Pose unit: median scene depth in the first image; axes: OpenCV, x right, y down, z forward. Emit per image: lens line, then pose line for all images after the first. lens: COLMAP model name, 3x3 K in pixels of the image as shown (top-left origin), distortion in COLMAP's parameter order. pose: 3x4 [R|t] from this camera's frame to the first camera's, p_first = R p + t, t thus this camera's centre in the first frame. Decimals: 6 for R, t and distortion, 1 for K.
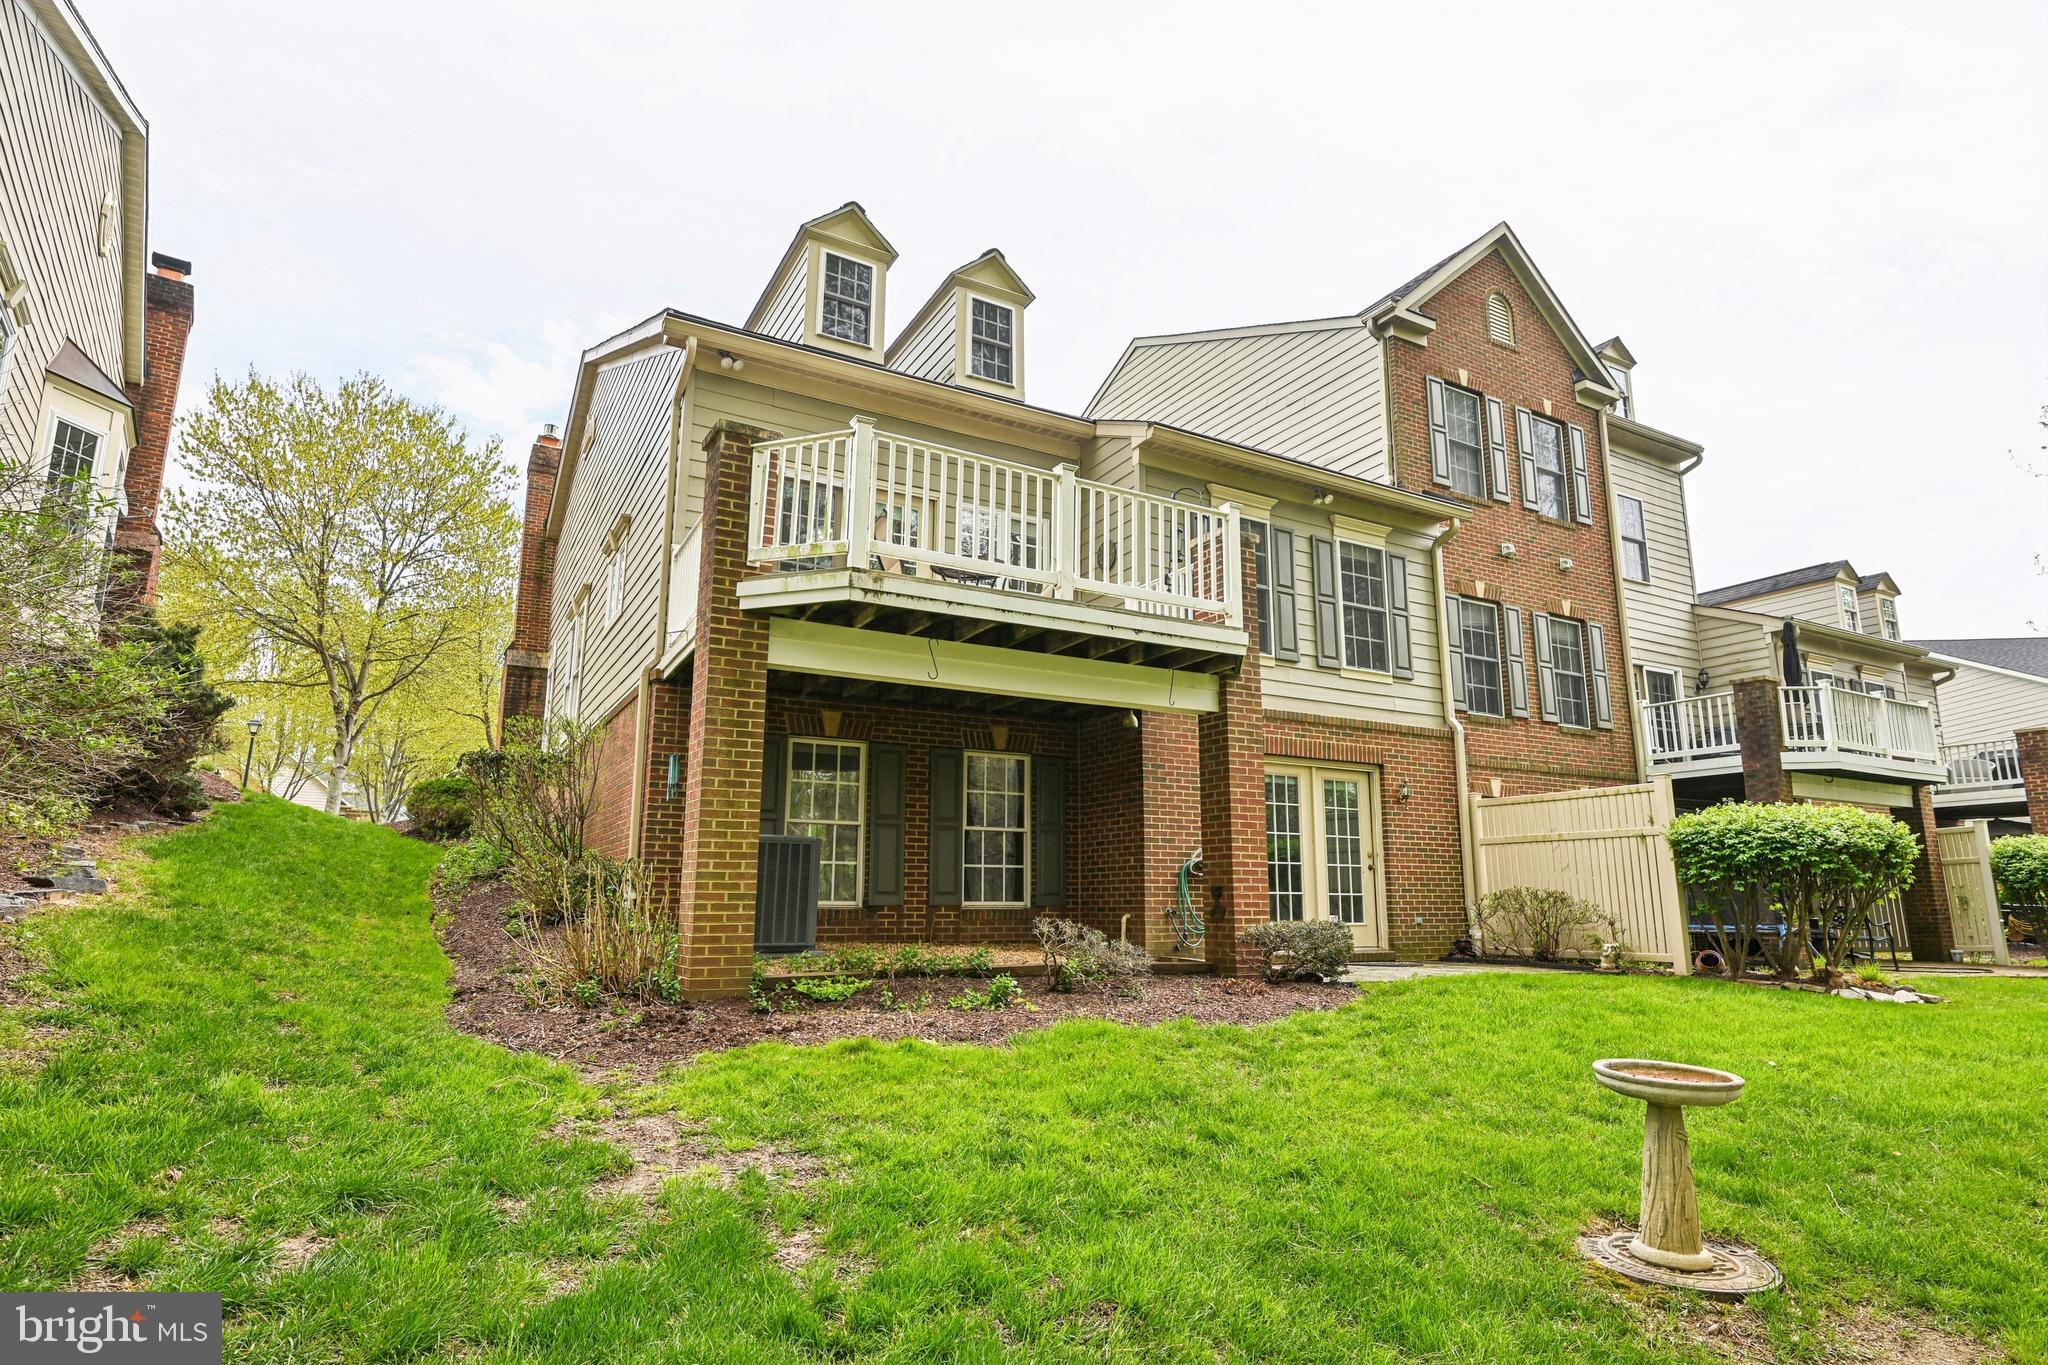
lens RADIAL K [[1086.5, 0, 1033.0], [0, 1086.5, 691.2], [0, 0, 1]] dist [-0.000403, -0.000601]
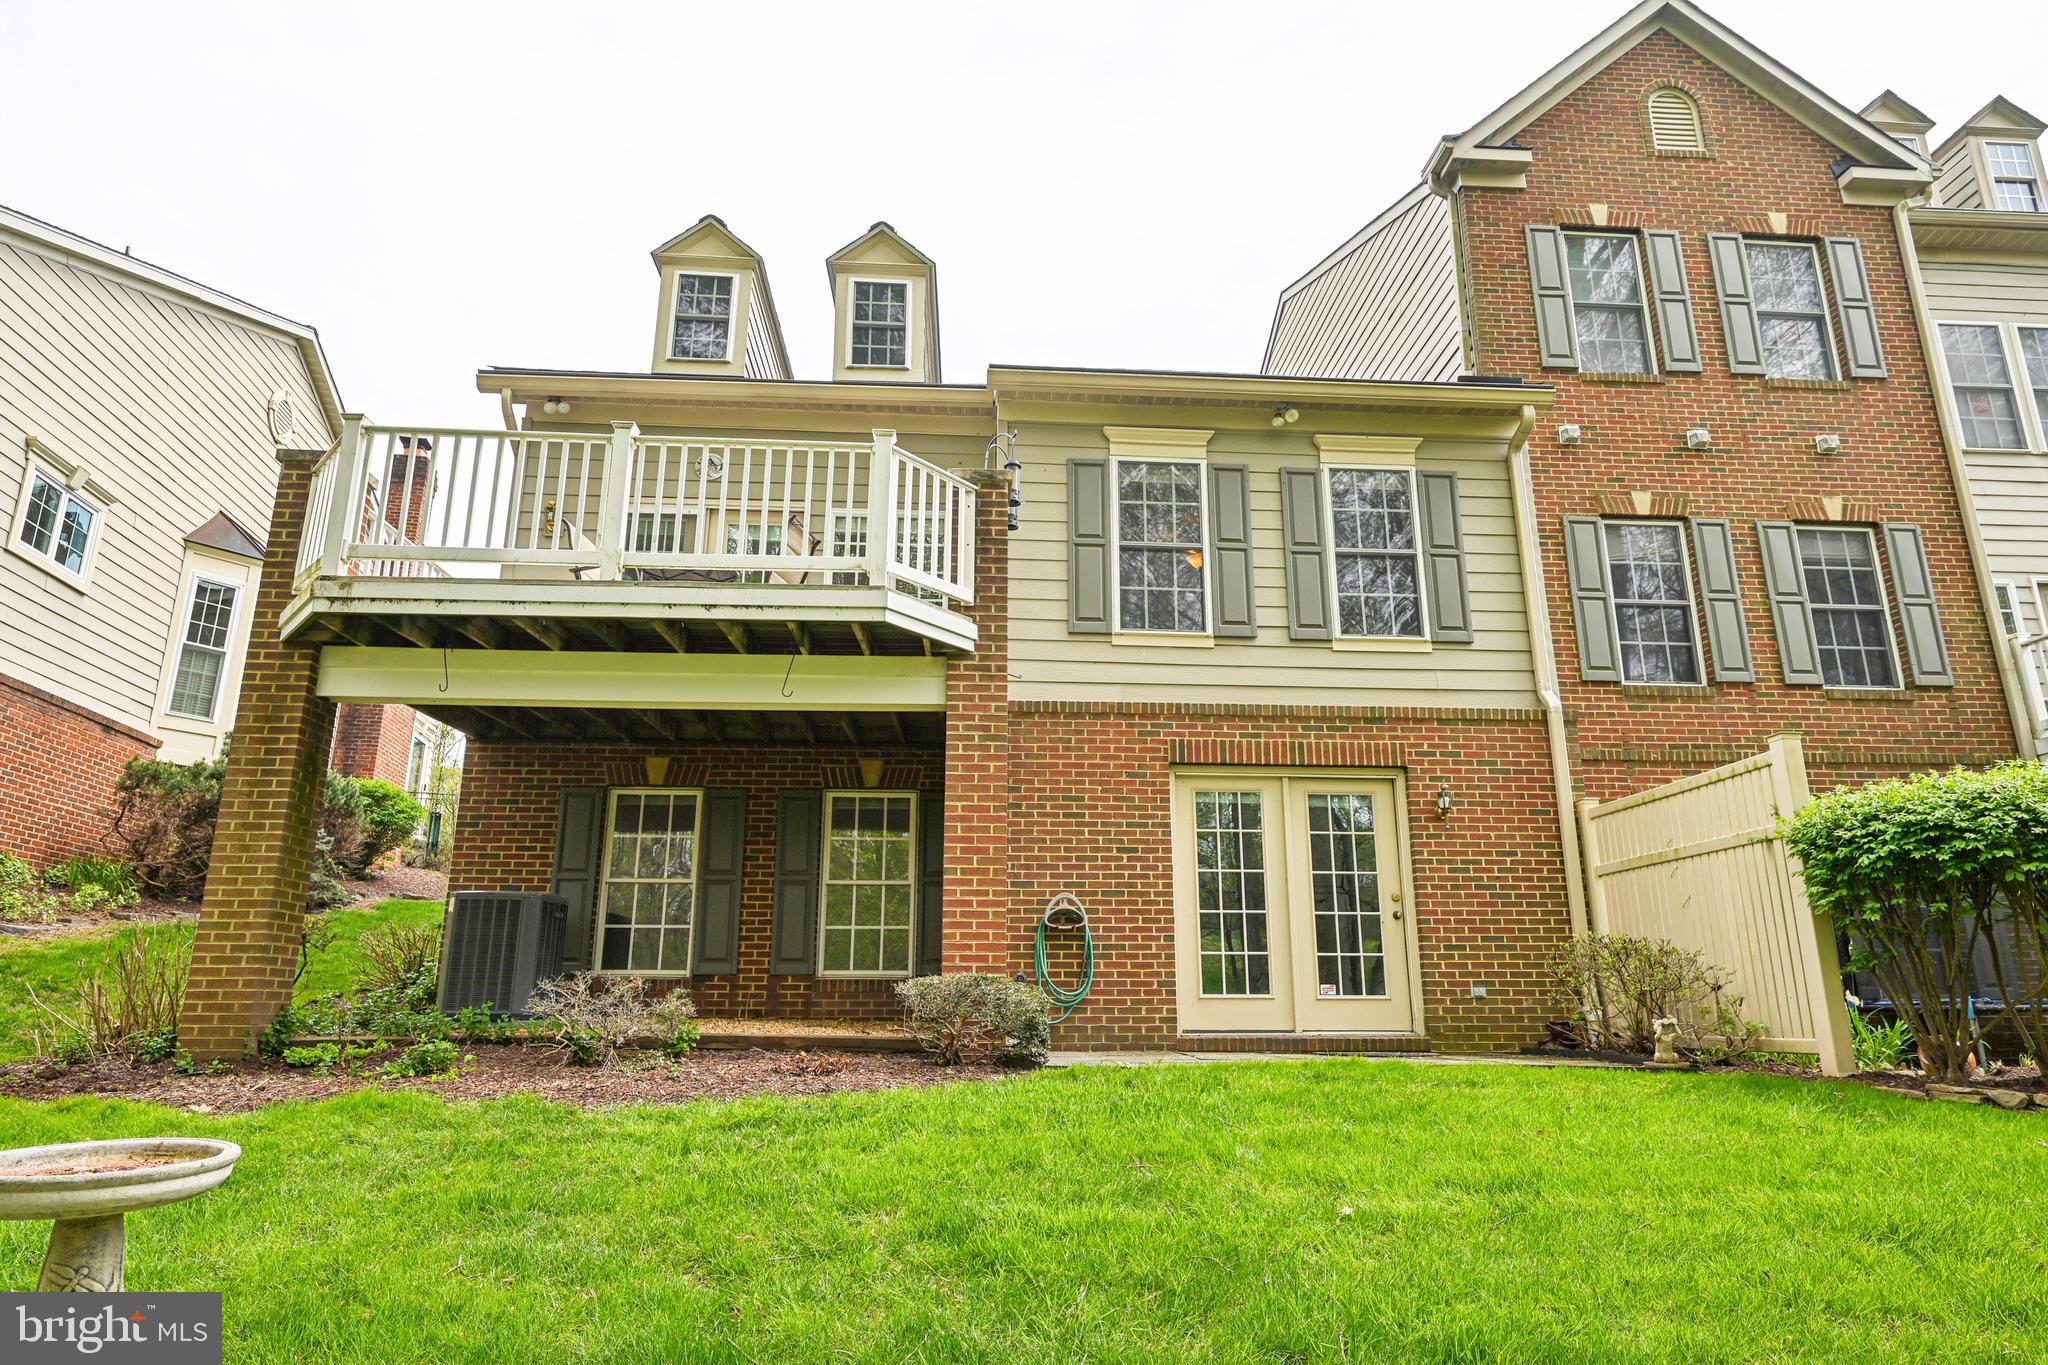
lens RADIAL K [[1170.7, 0, 1032.5], [0, 1170.7, 692.9], [0, 0, 1]] dist [-0.002536, 0.000825]
pose [[0.899349, -0.117930, -0.421027, 0.449147], [0.086758, 0.991924, -0.092517, 0.072674], [0.428538, 0.046678, 0.902317, 0.225084]]
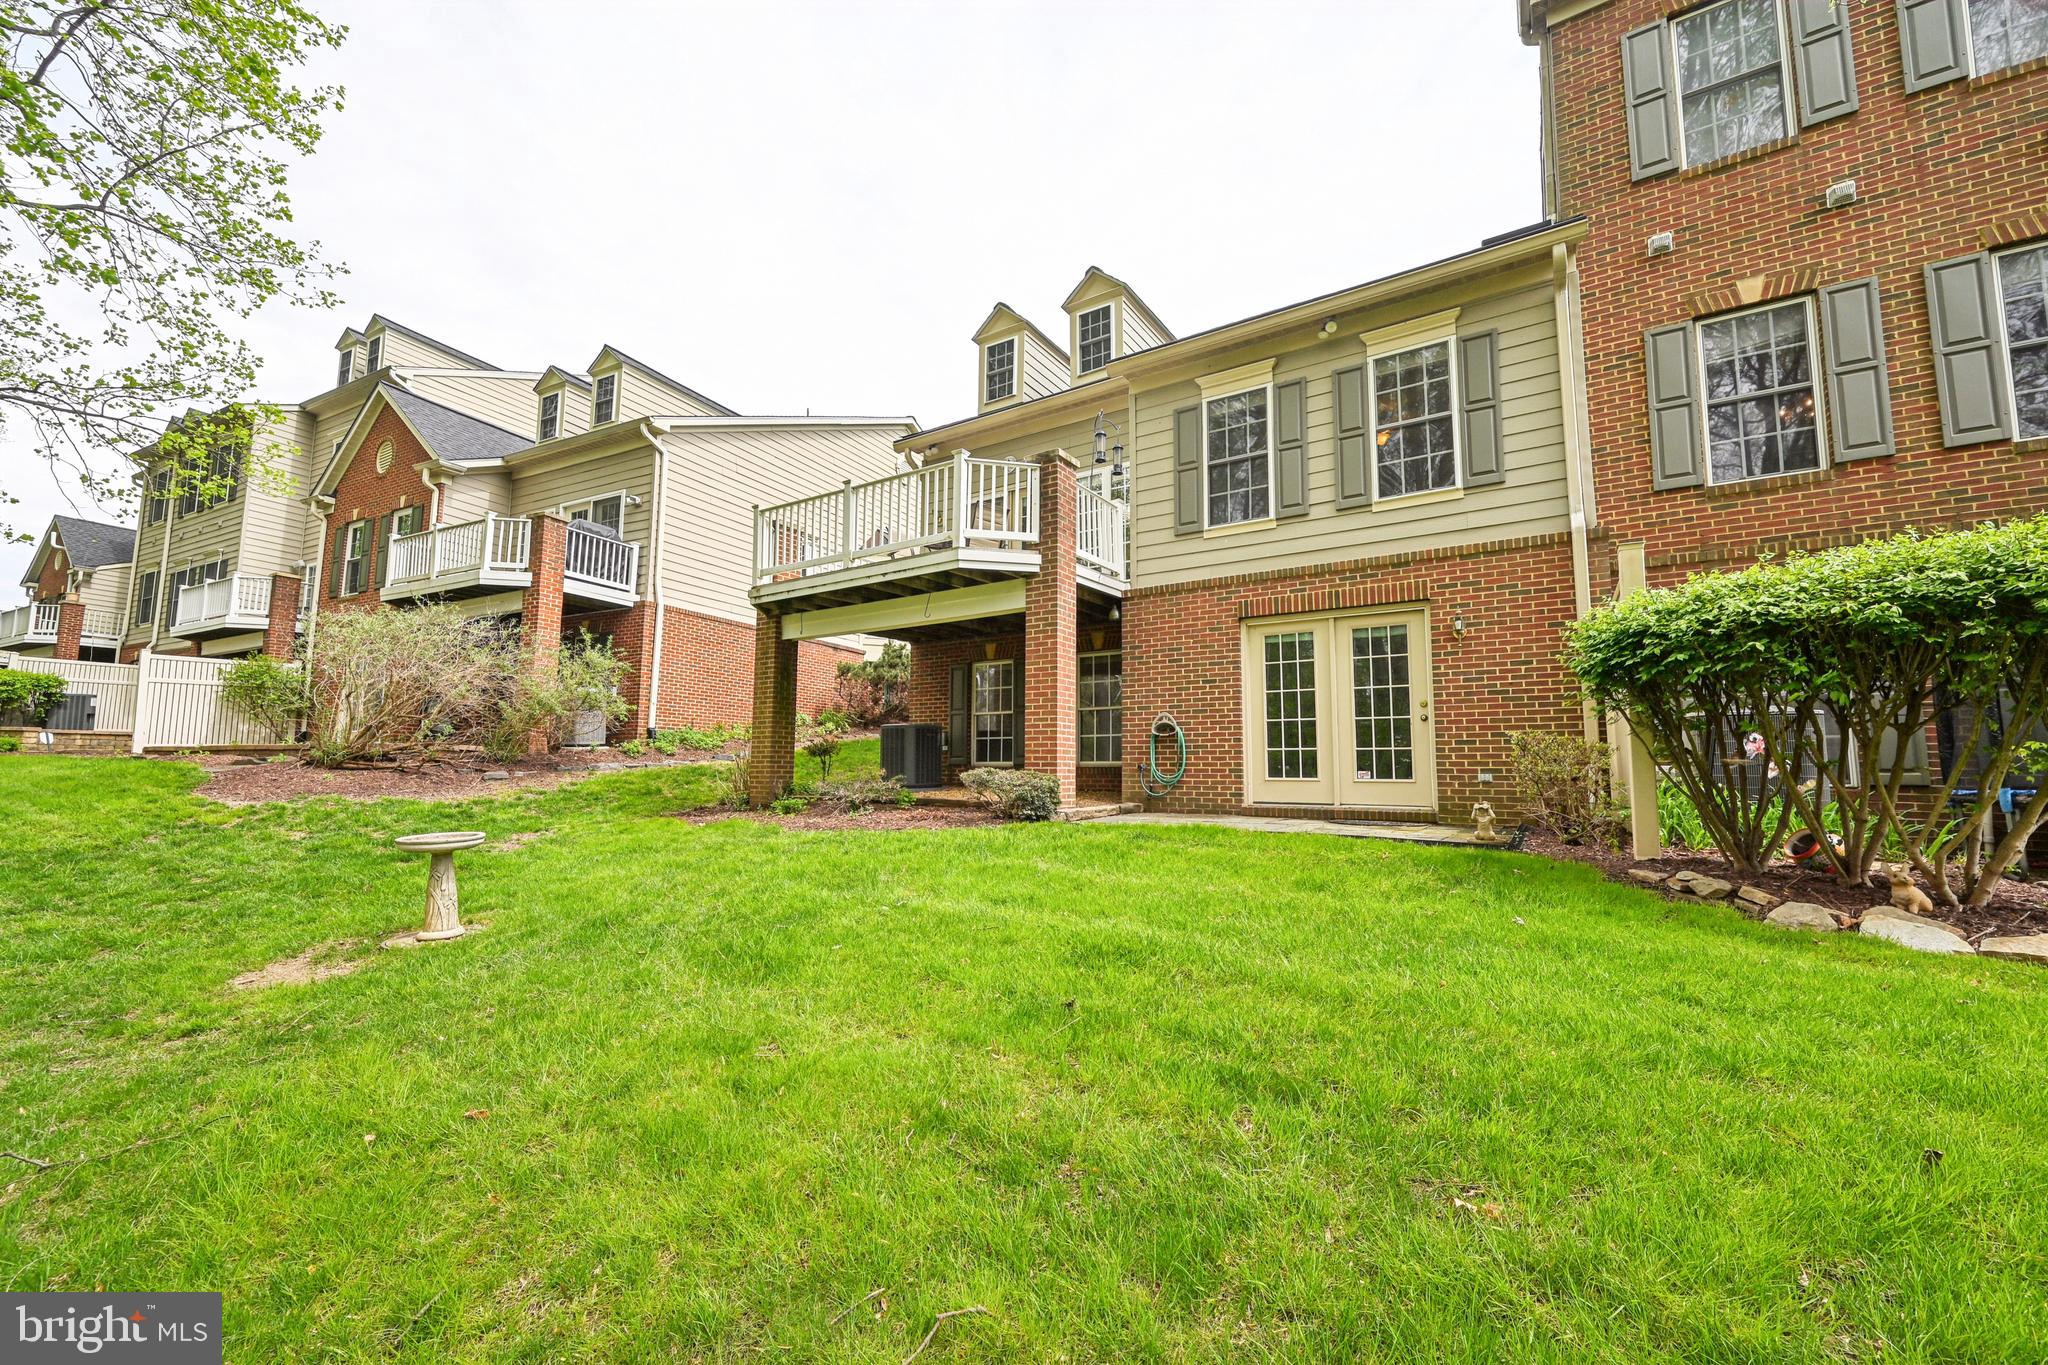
lens RADIAL K [[802.9, 0, 1032.0], [0, 802.9, 692.0], [0, 0, 1]] dist [-0.001238, -0.000214]
pose [[0.457293, -0.091756, -0.884570, 0.769435], [0.165629, 0.986047, -0.016657, 0.103597], [0.873757, -0.138893, 0.466110, 0.438534]]
